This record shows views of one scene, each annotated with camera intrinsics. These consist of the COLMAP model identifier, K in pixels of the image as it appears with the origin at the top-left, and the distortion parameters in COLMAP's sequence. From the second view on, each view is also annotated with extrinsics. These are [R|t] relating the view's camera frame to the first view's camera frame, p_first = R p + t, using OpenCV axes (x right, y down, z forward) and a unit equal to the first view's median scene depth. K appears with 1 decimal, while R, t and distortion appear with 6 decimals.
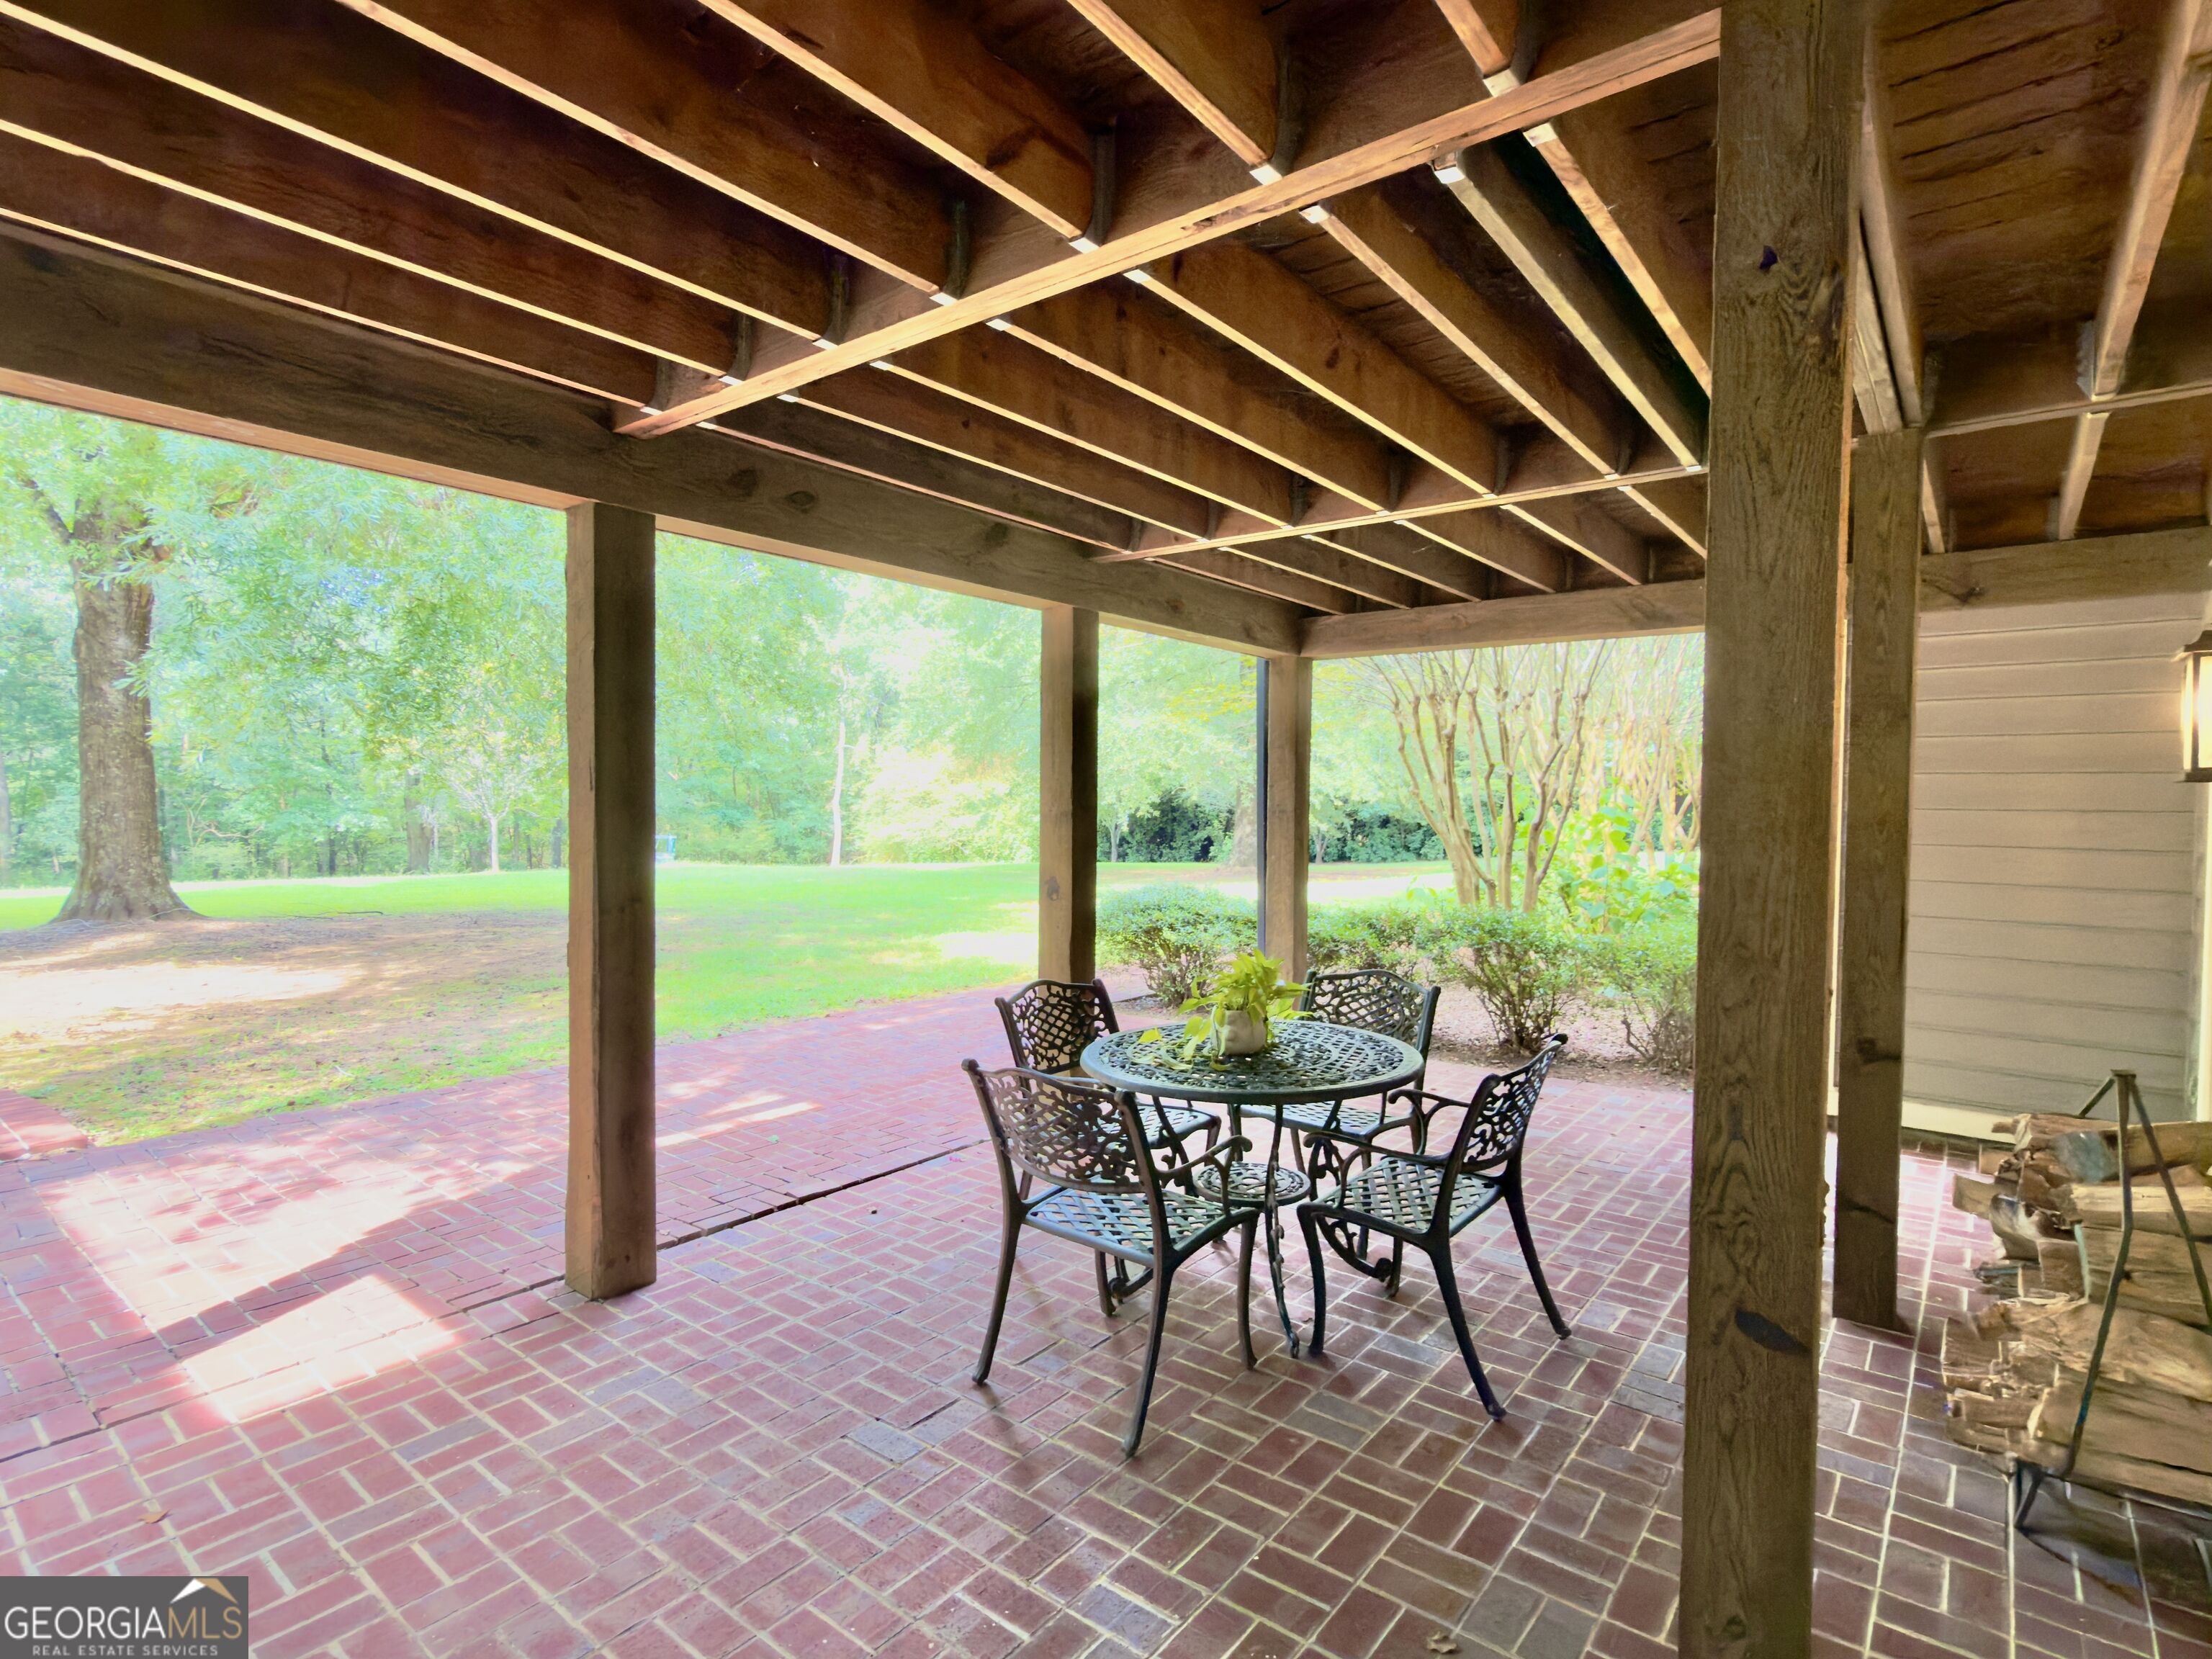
lens RADIAL K [[1103.2, 0, 1107.0], [0, 1103.2, 827.1], [0, 0, 1]] dist [-0.000466, 0.000800]
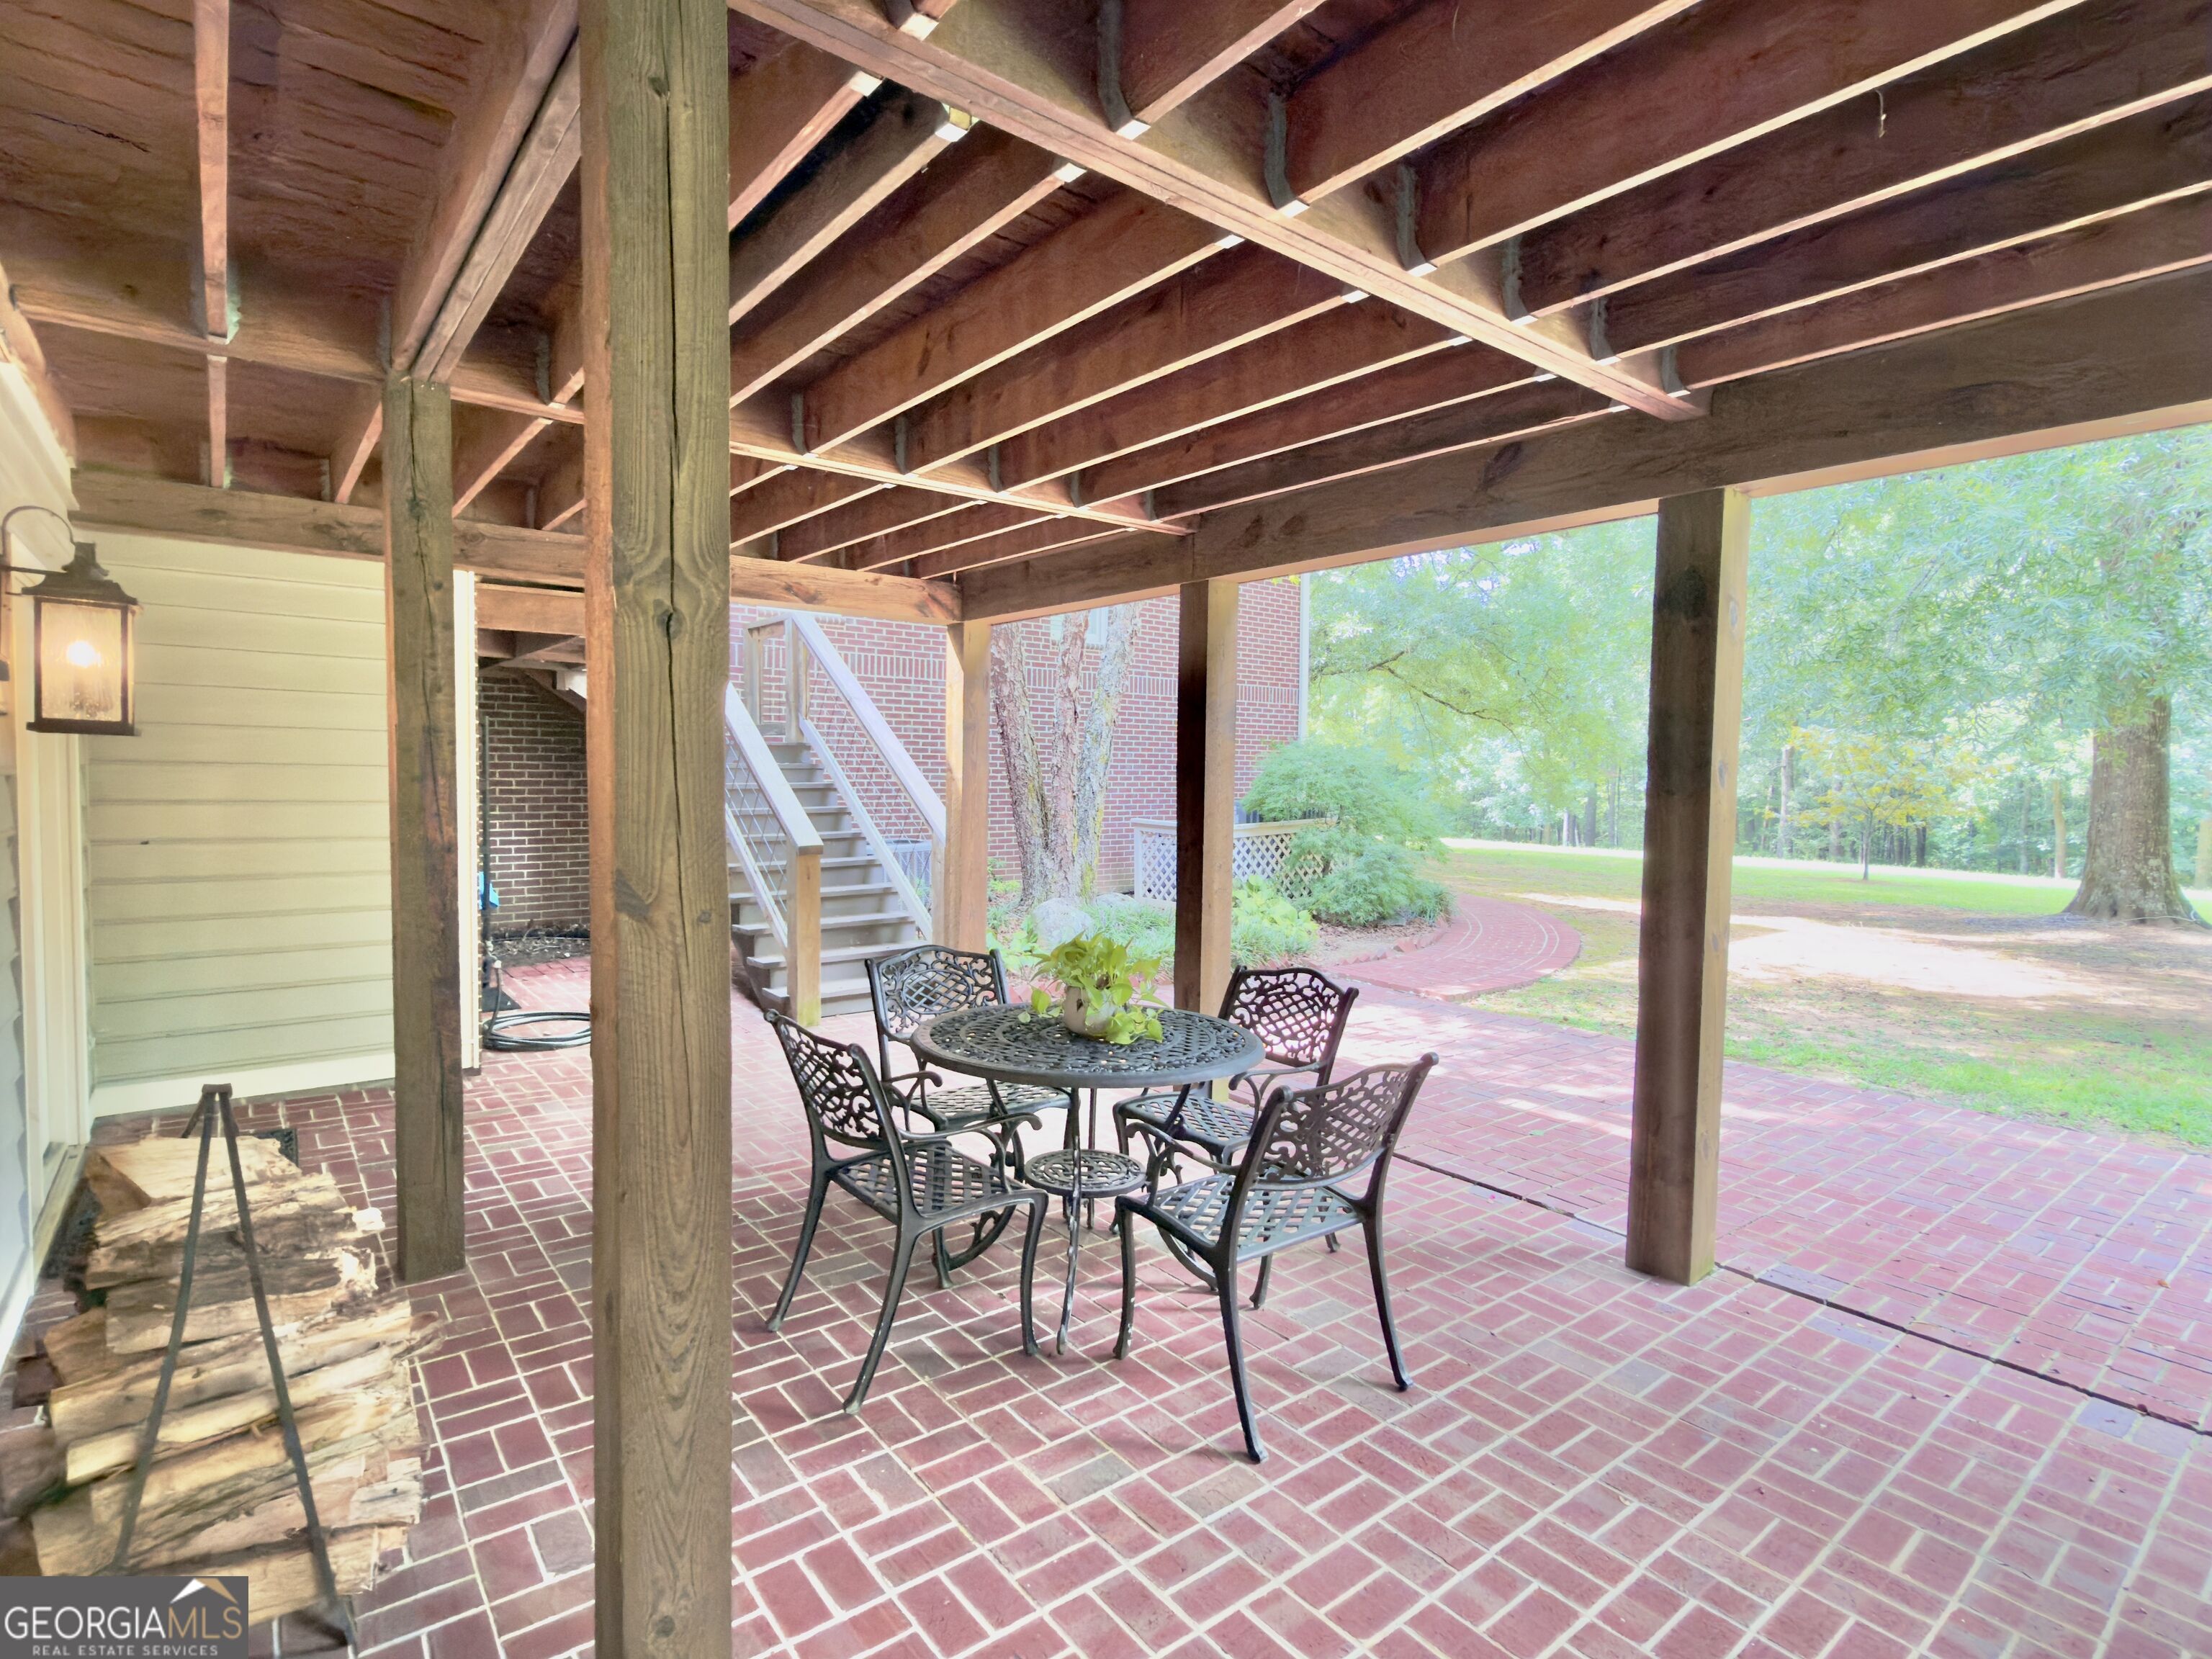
lens RADIAL K [[1103.2, 0, 1104.4], [0, 1103.2, 827.5], [0, 0, 1]] dist [-0.000466, 0.000800]
pose [[-0.223247, 0.039242, -0.973972, 0.890867], [-0.047479, 0.997566, 0.051075, -0.020820], [0.973605, 0.057645, -0.220840, 1.031265]]
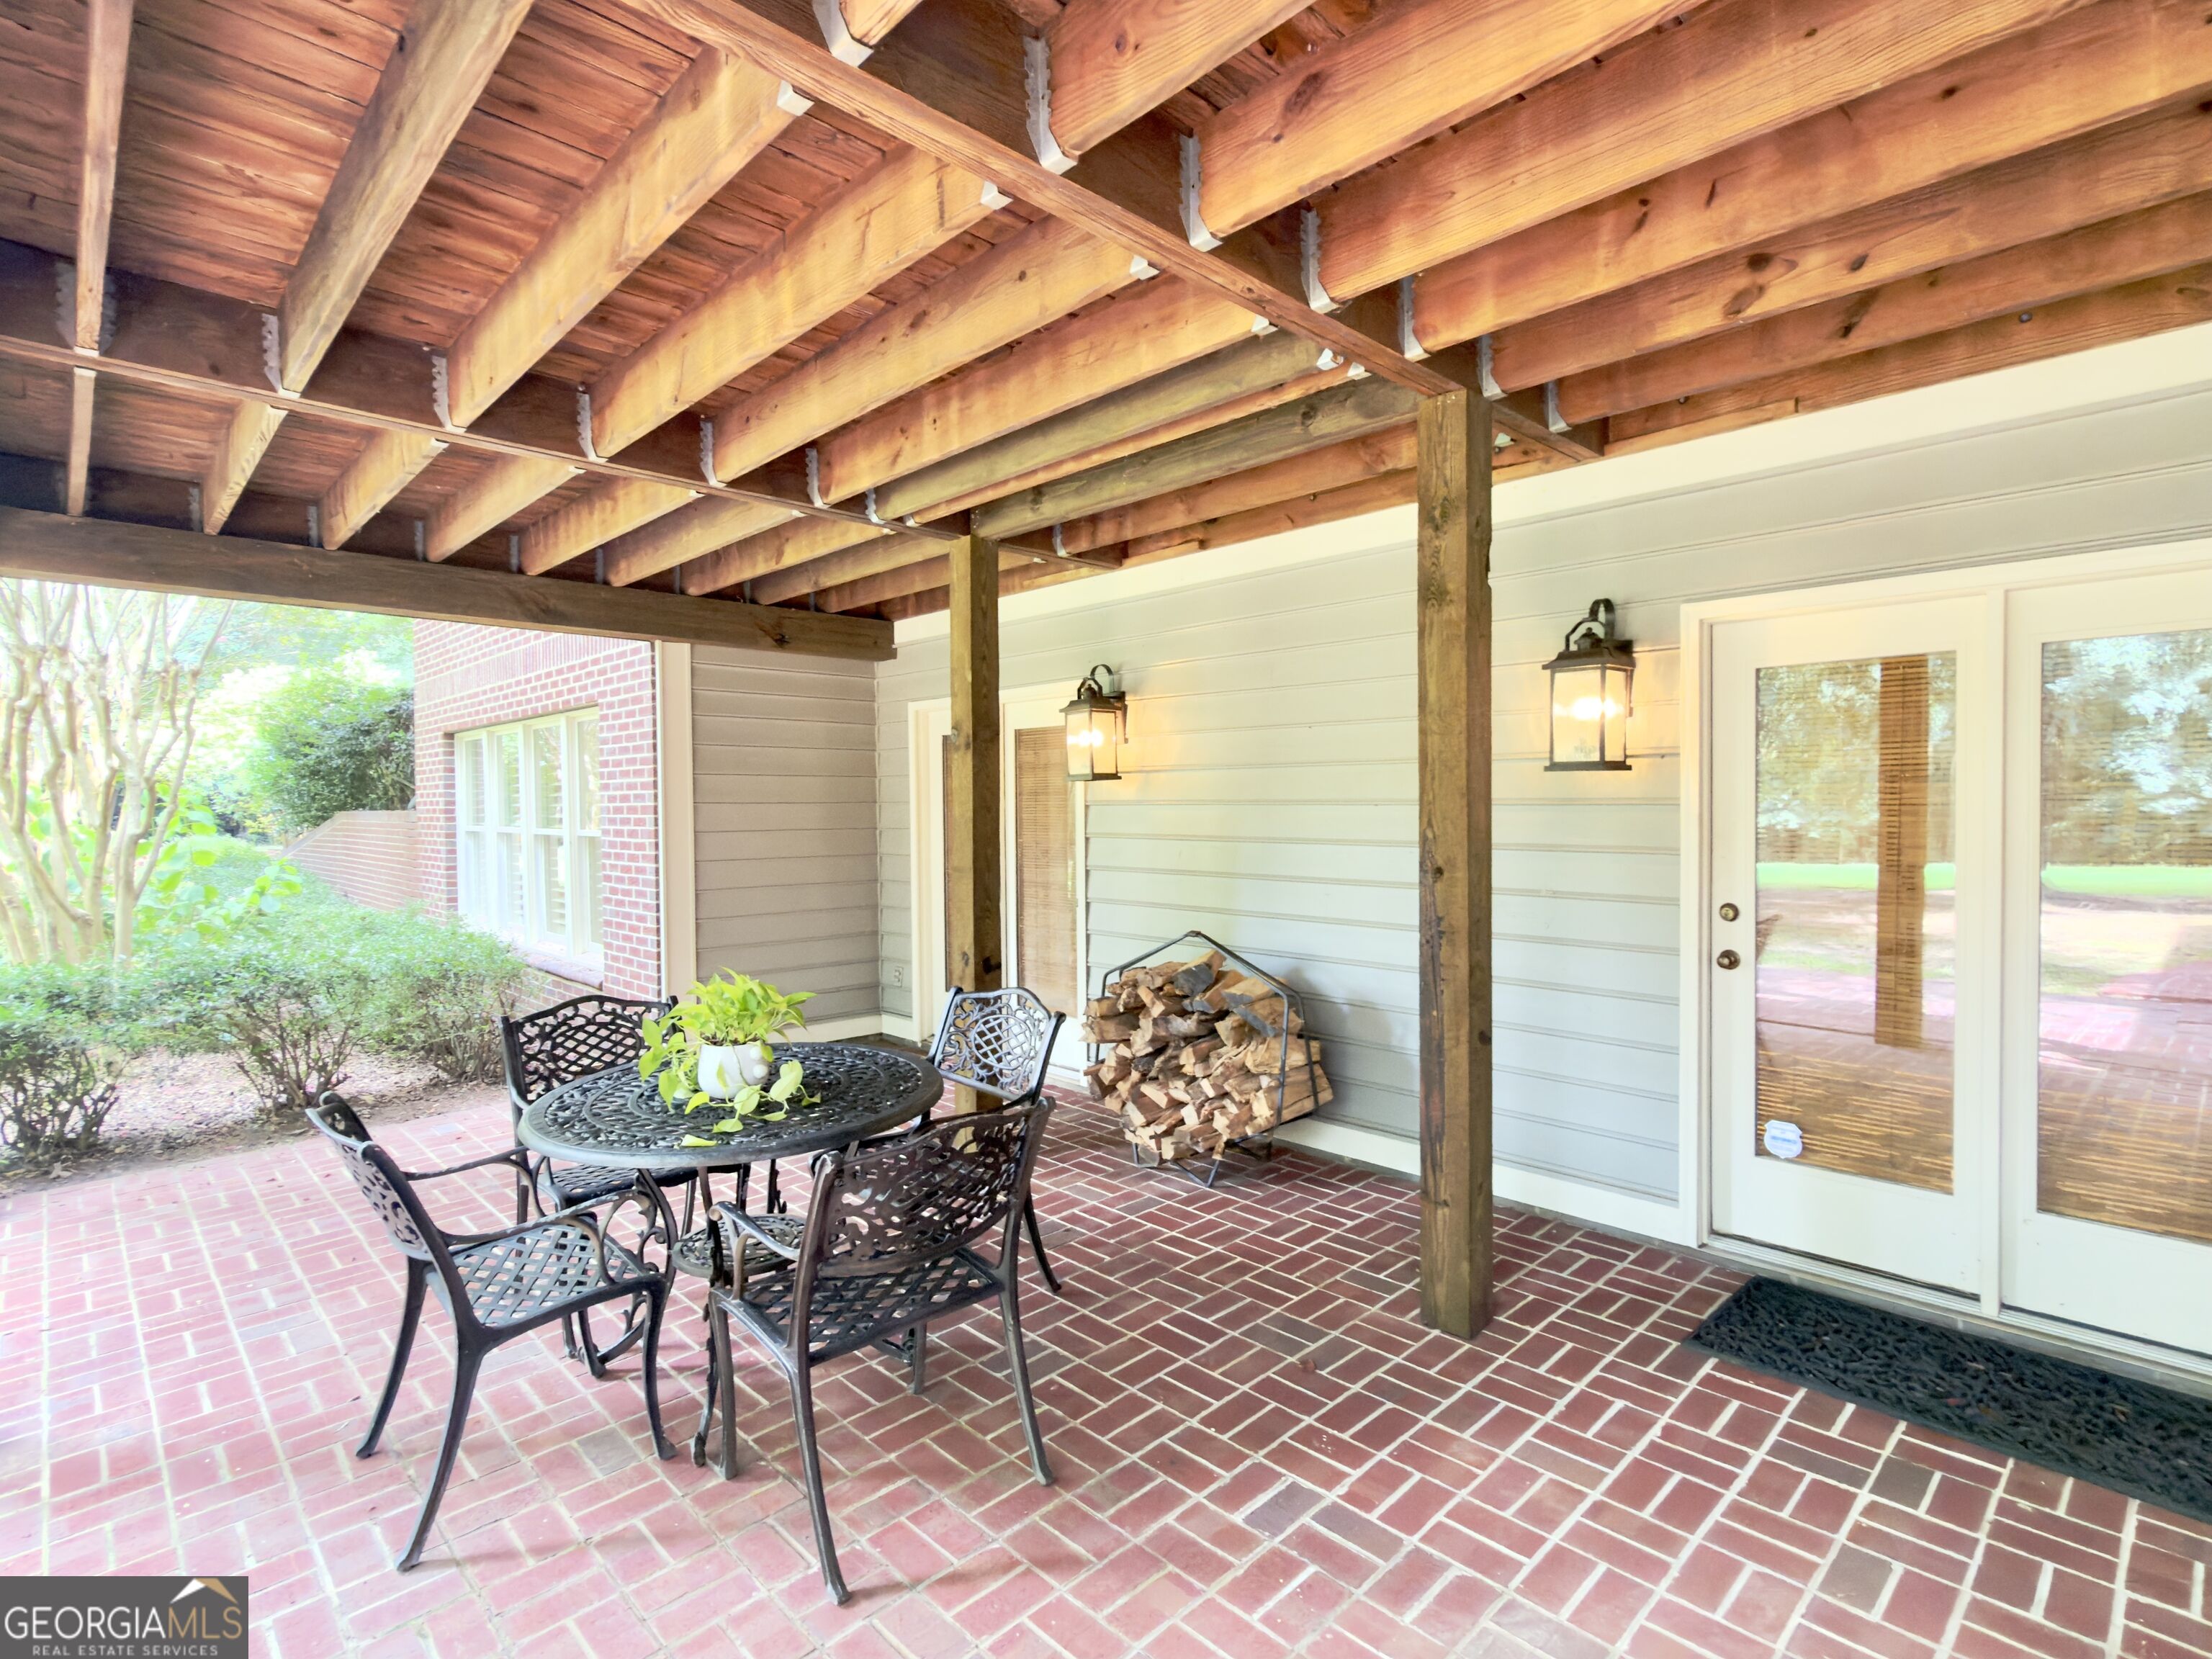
lens RADIAL K [[1103.2, 0, 1105.3], [0, 1103.2, 825.5], [0, 0, 1]] dist [-0.000466, 0.000800]
pose [[0.128144, -0.025097, 0.991438, -0.587738], [0.034372, 0.999192, 0.020851, -0.005367], [-0.991160, 0.031406, 0.128903, 0.537623]]
